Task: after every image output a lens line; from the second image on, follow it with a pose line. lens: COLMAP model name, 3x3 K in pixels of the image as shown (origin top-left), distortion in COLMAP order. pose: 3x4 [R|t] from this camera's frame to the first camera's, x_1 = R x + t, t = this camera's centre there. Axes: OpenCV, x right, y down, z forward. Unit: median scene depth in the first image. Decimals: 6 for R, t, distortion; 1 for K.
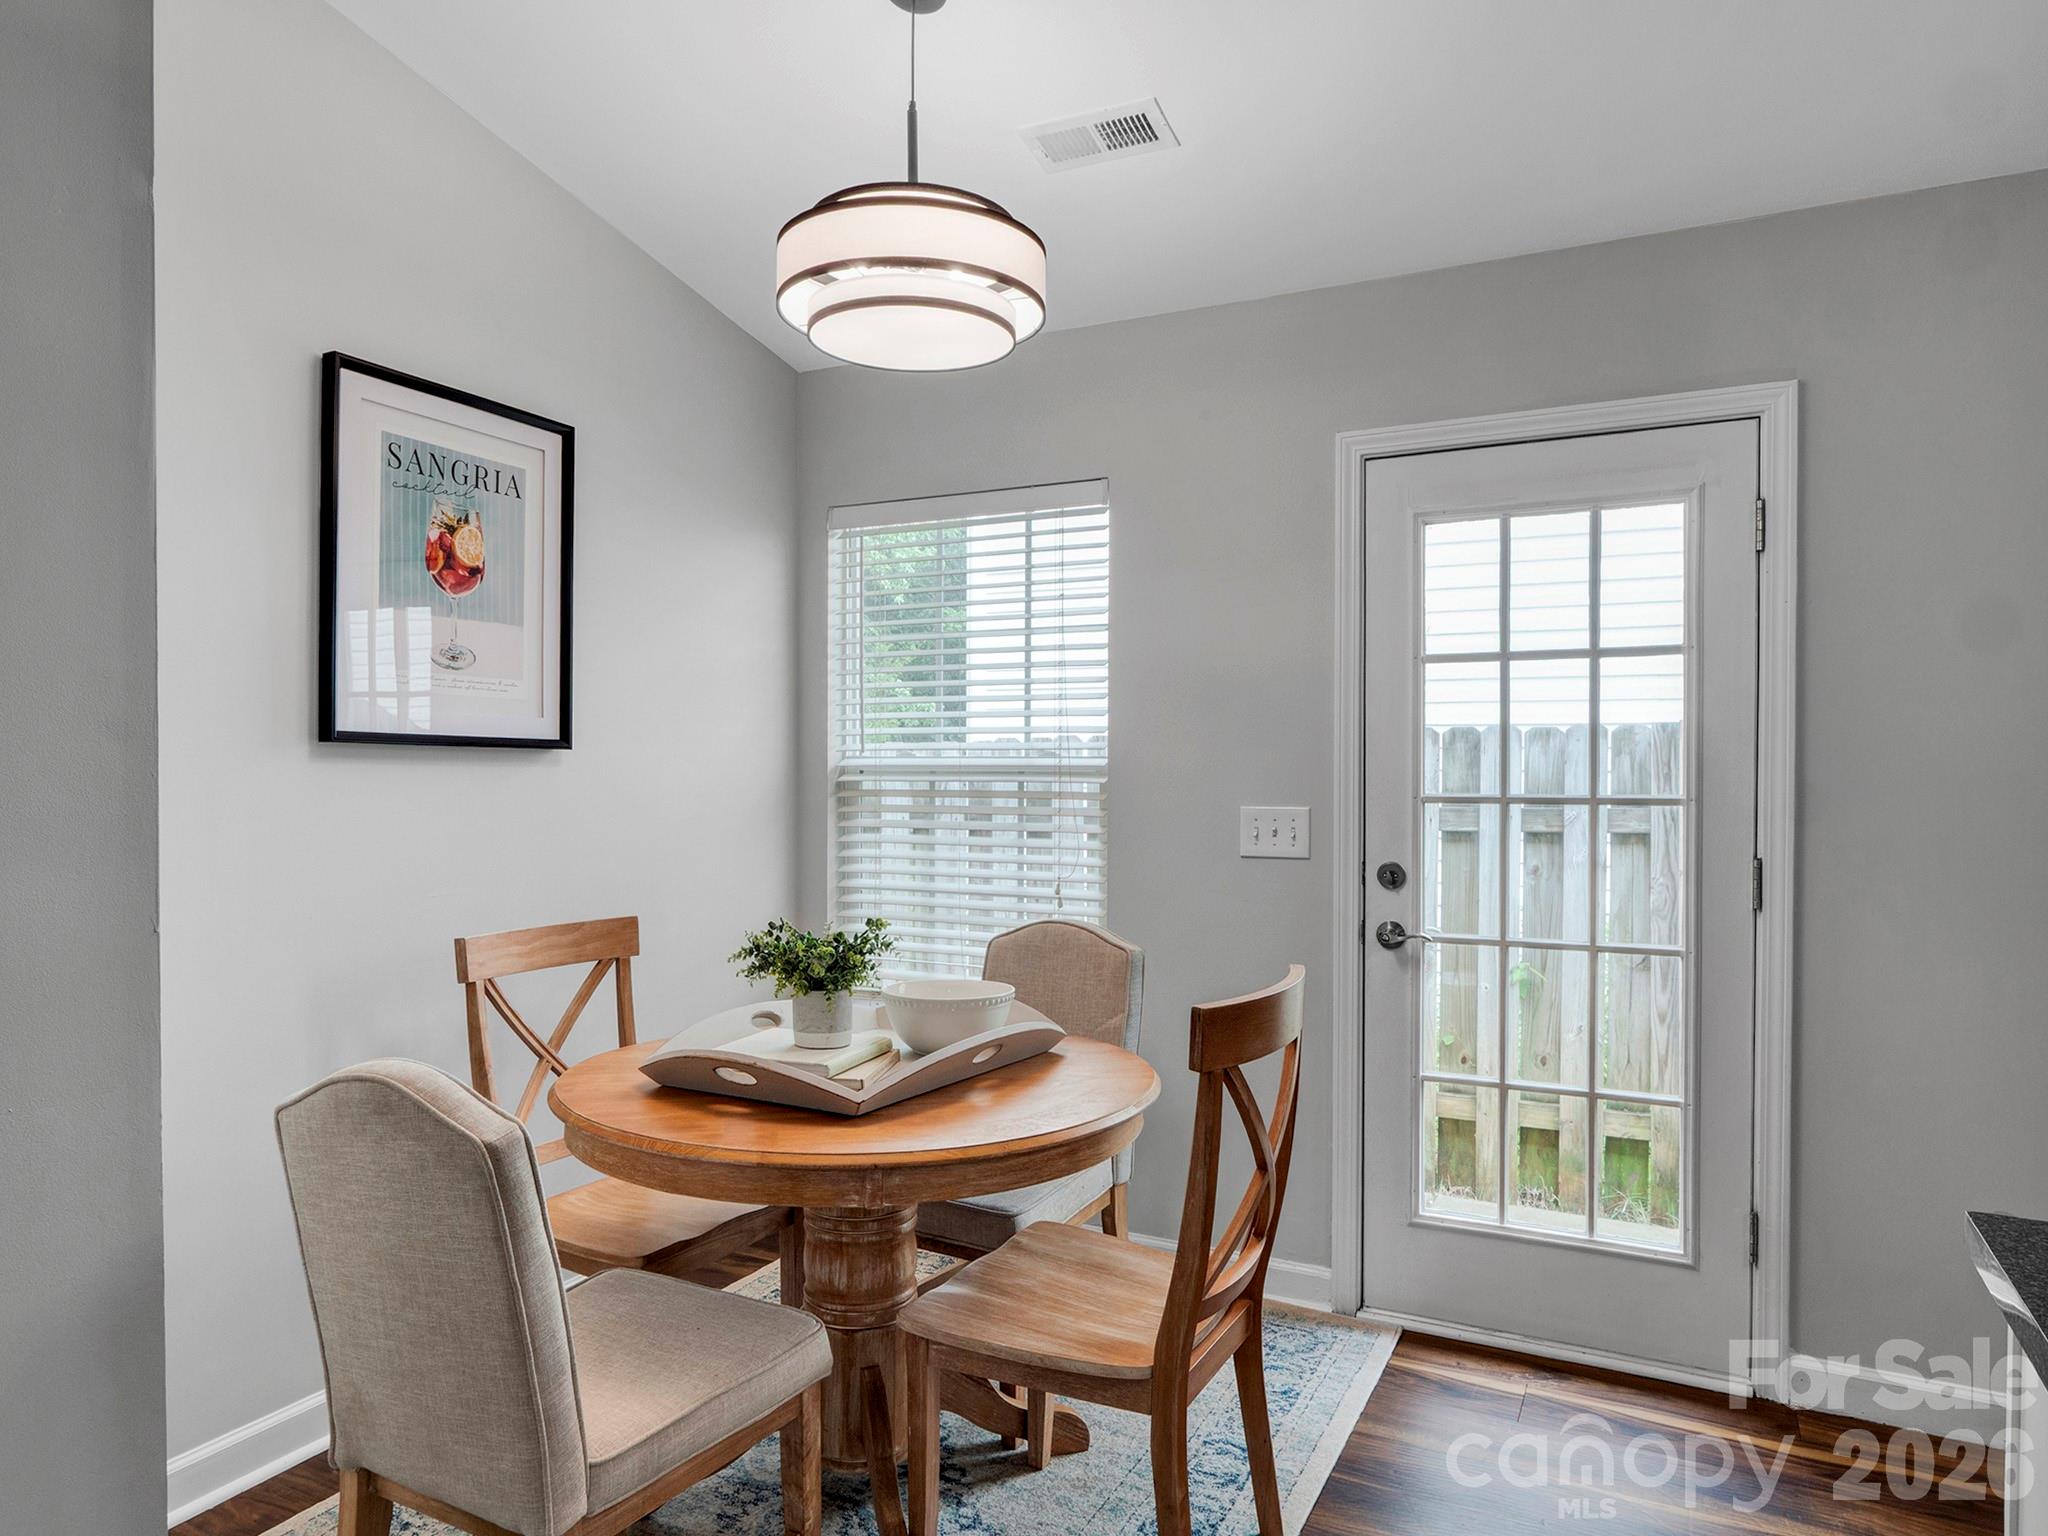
lens RADIAL K [[1287.2, 0, 1035.8], [0, 1287.2, 785.4], [0, 0, 1]] dist [-0.029547, 0.014847]
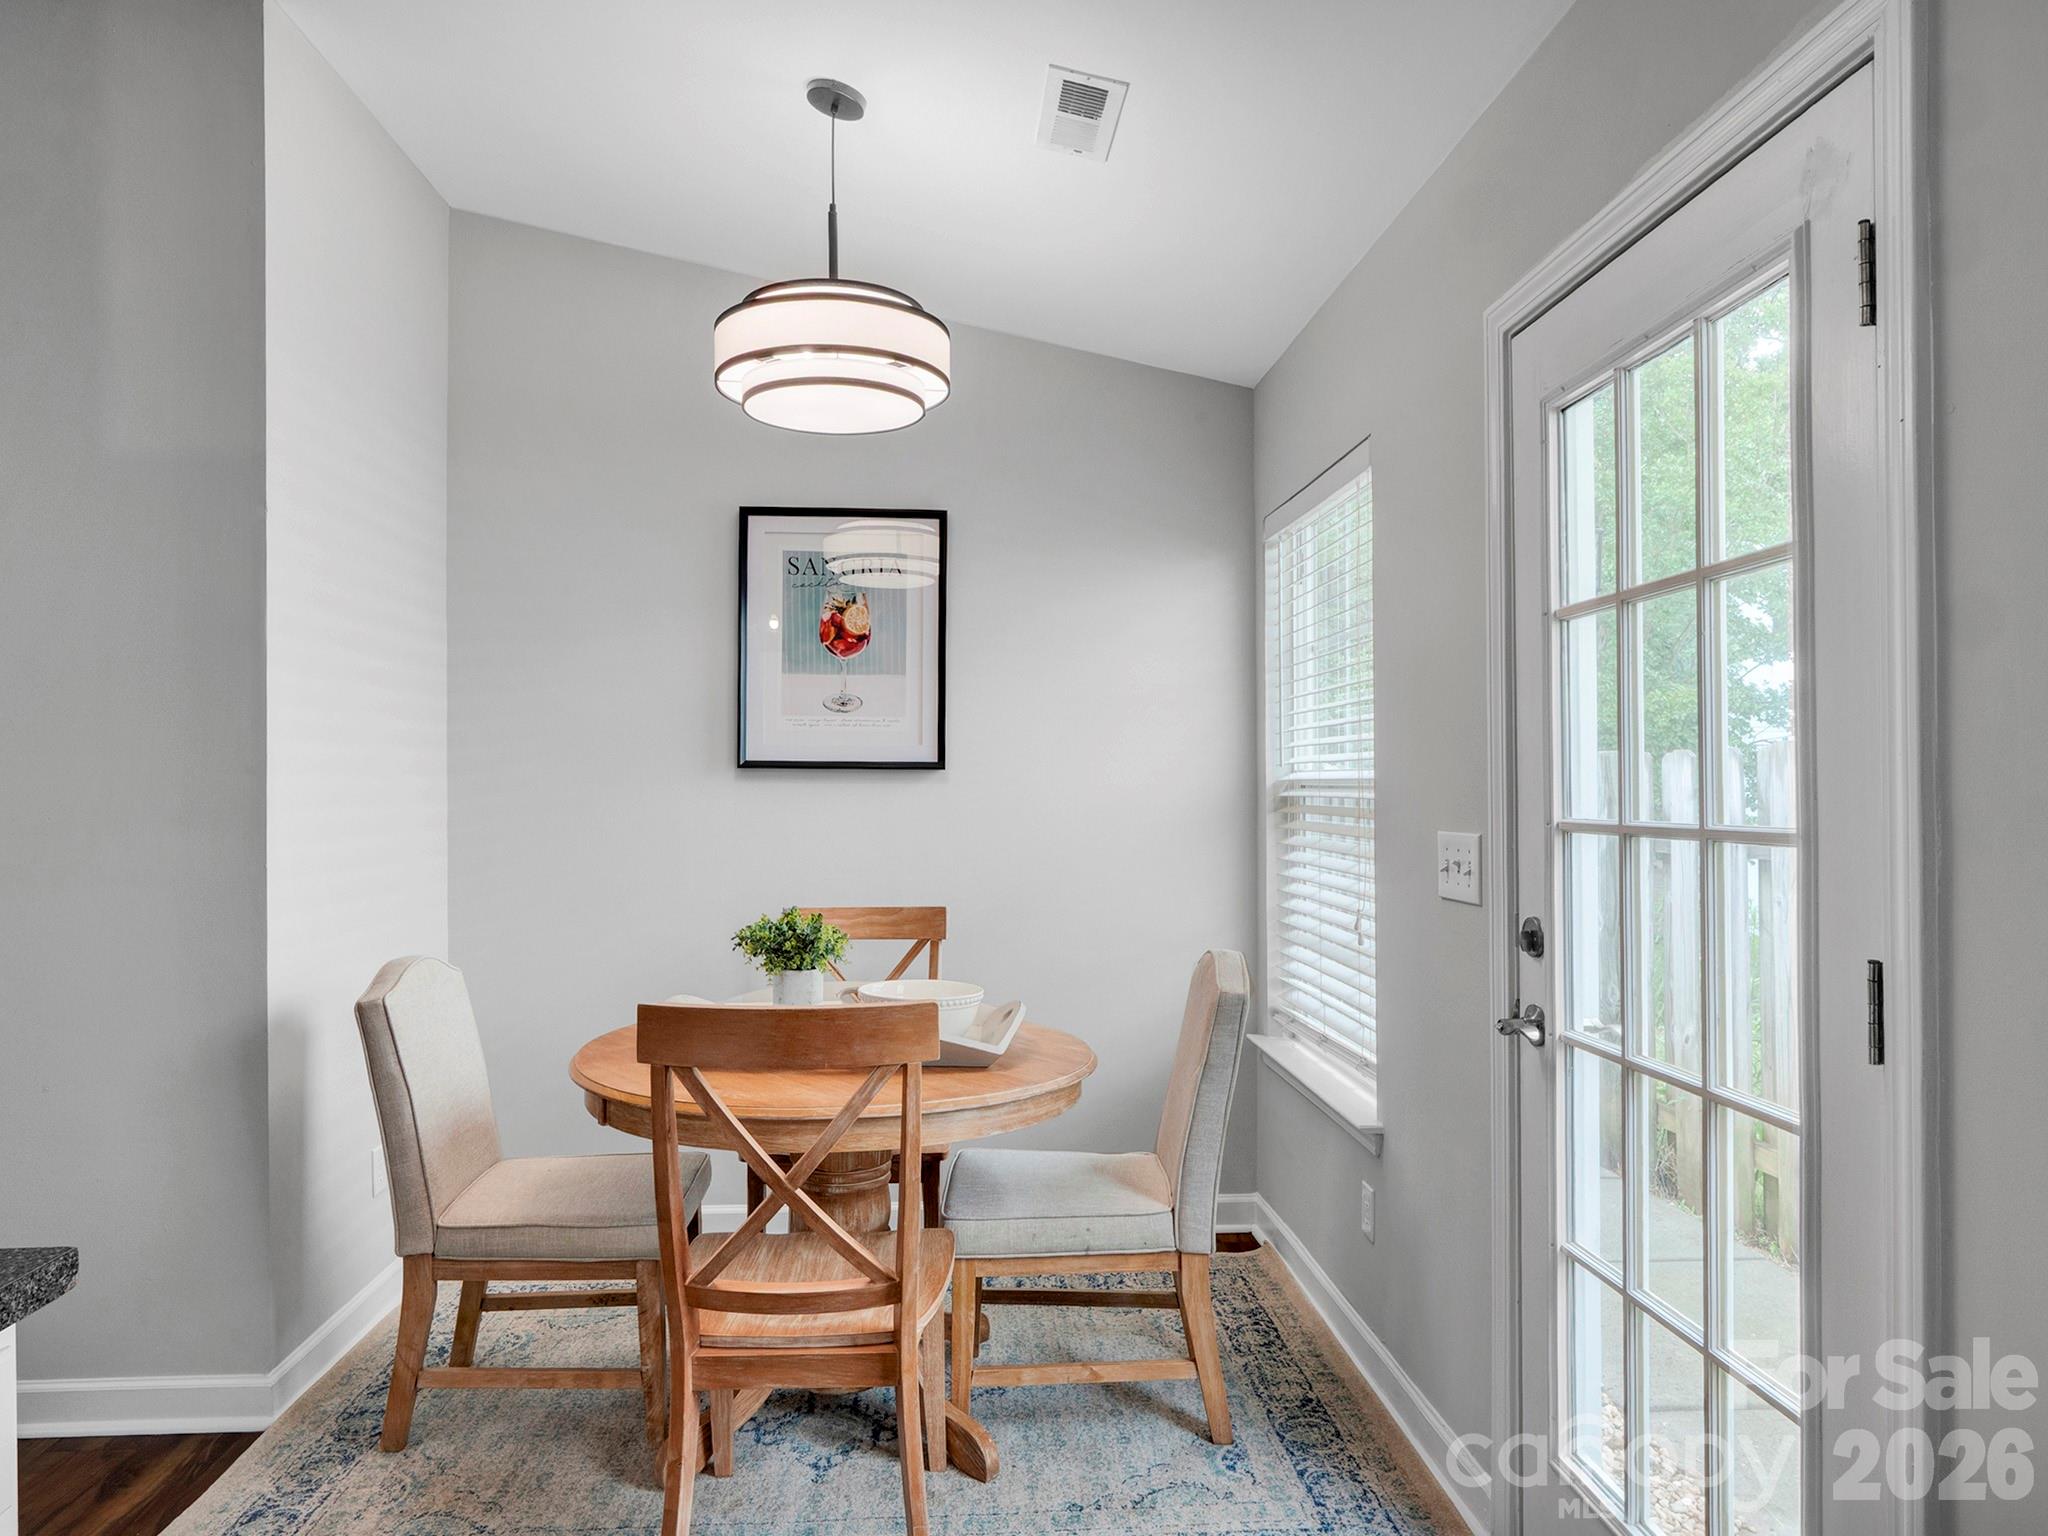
lens RADIAL K [[1287.2, 0, 1019.1], [0, 1287.2, 778.3], [0, 0, 1]] dist [-0.029547, 0.014847]
pose [[0.524584, -0.006414, -0.851334, 0.796206], [-0.004771, 0.999934, -0.010474, -0.007521], [0.851345, 0.009556, 0.524519, 0.439928]]
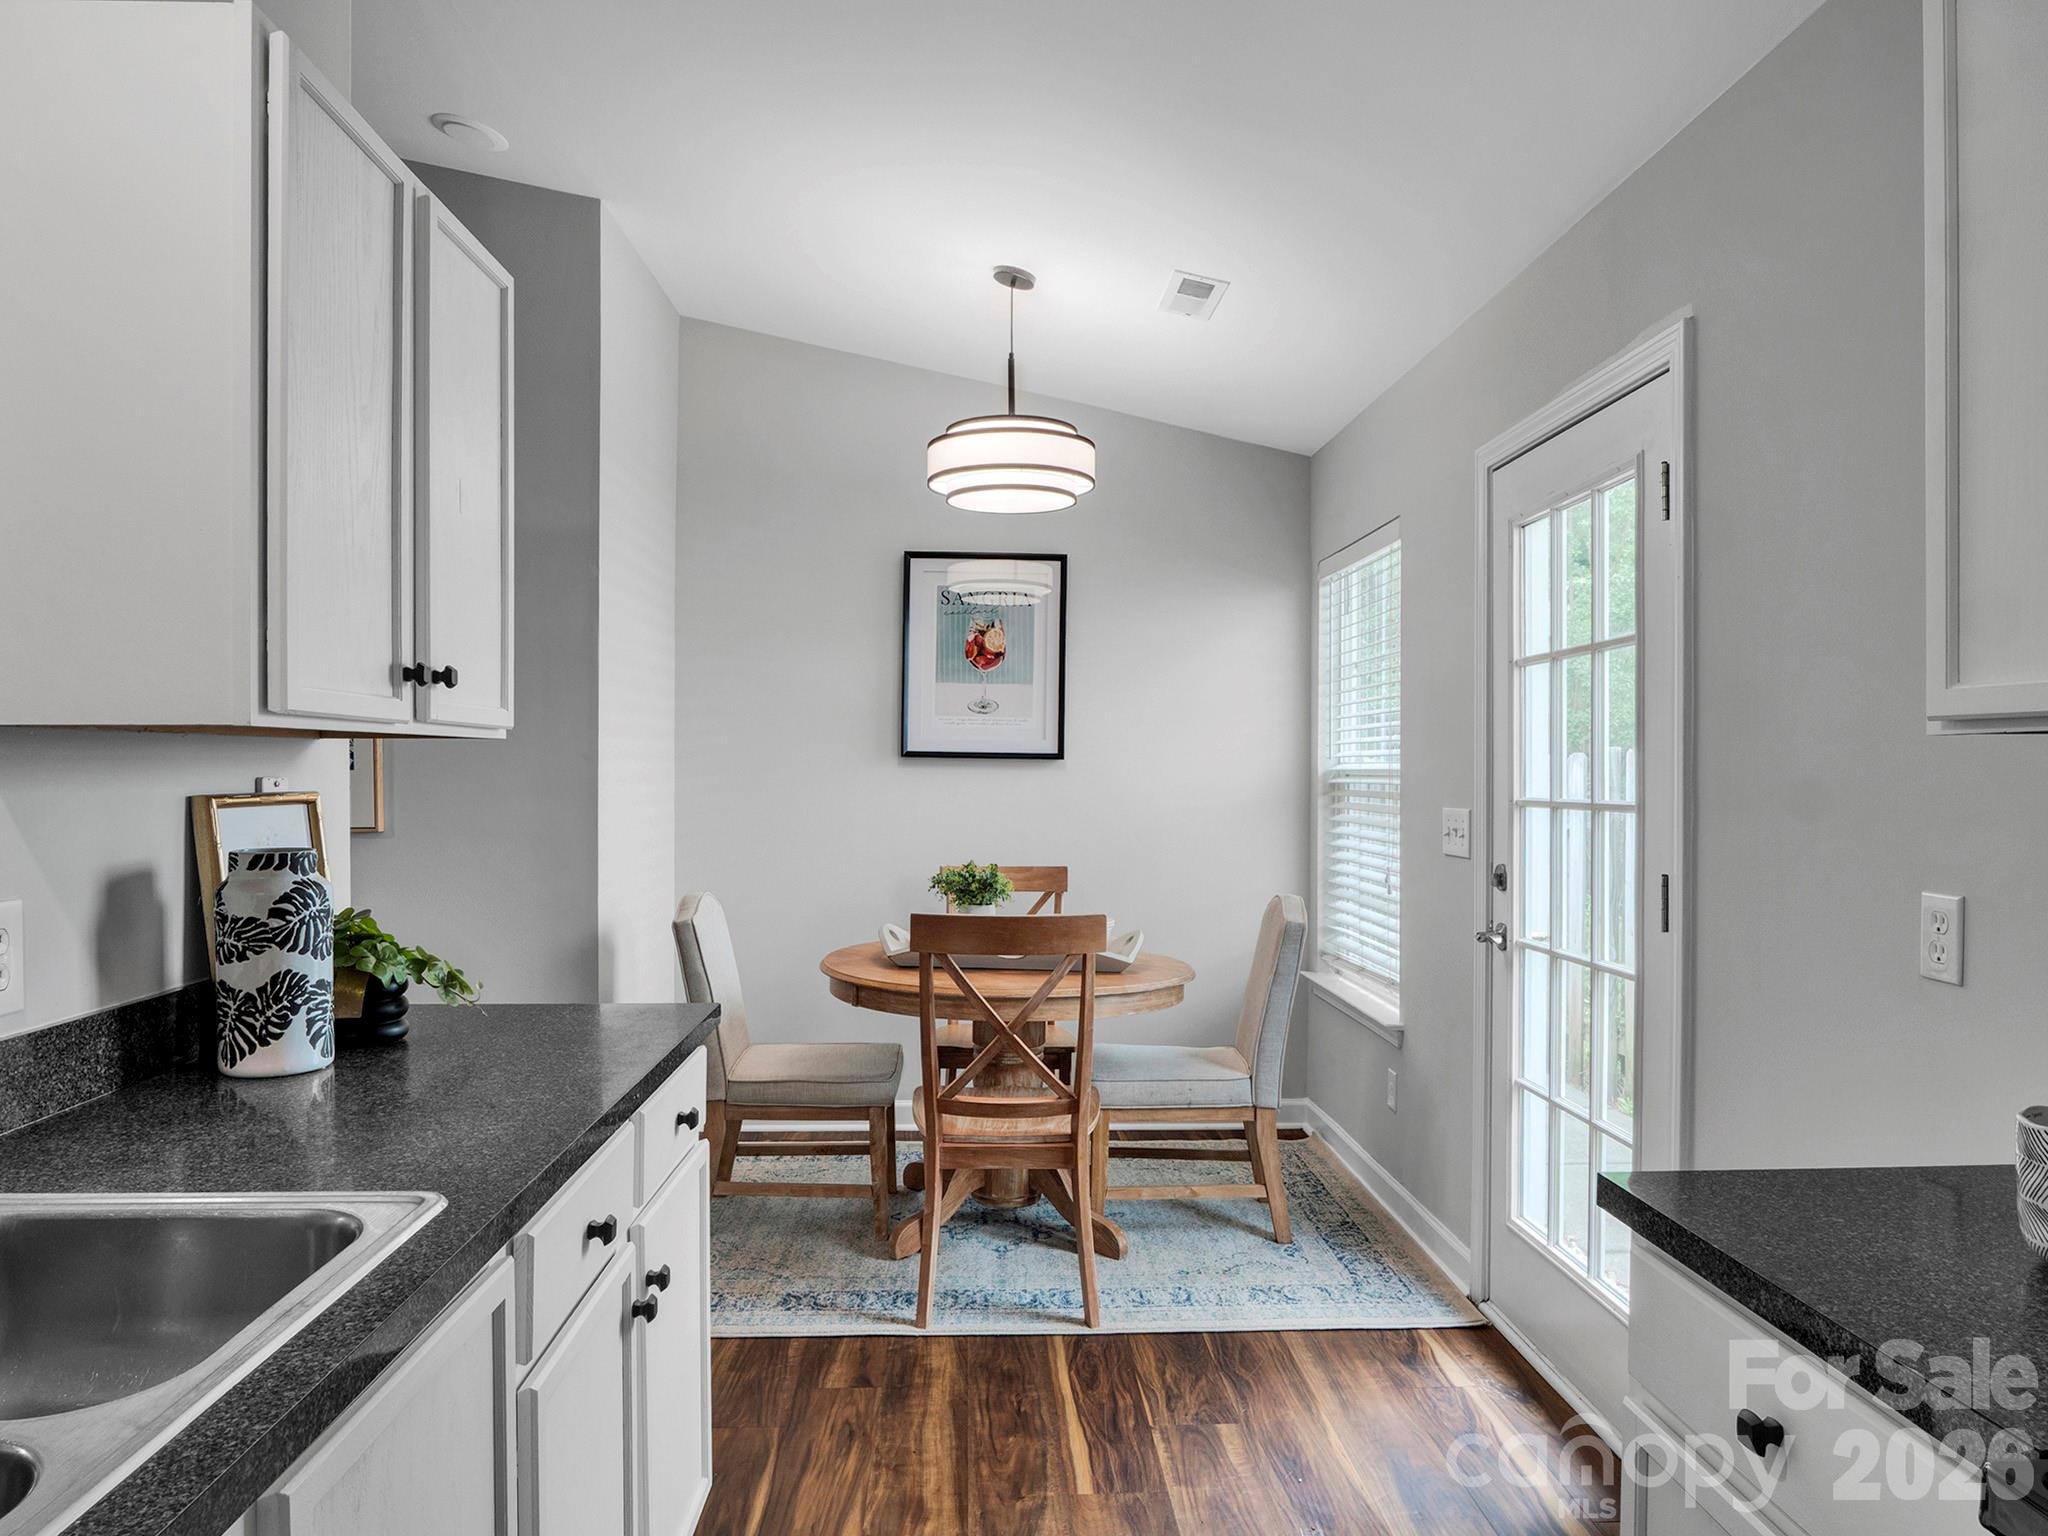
lens RADIAL K [[1287.2, 0, 1029.3], [0, 1287.2, 780.1], [0, 0, 1]] dist [-0.029547, 0.014847]
pose [[0.501586, 0.008223, -0.865069, 1.063271], [-0.012799, 0.999916, 0.002084, -0.005979], [0.865013, 0.010026, 0.501649, 0.184293]]
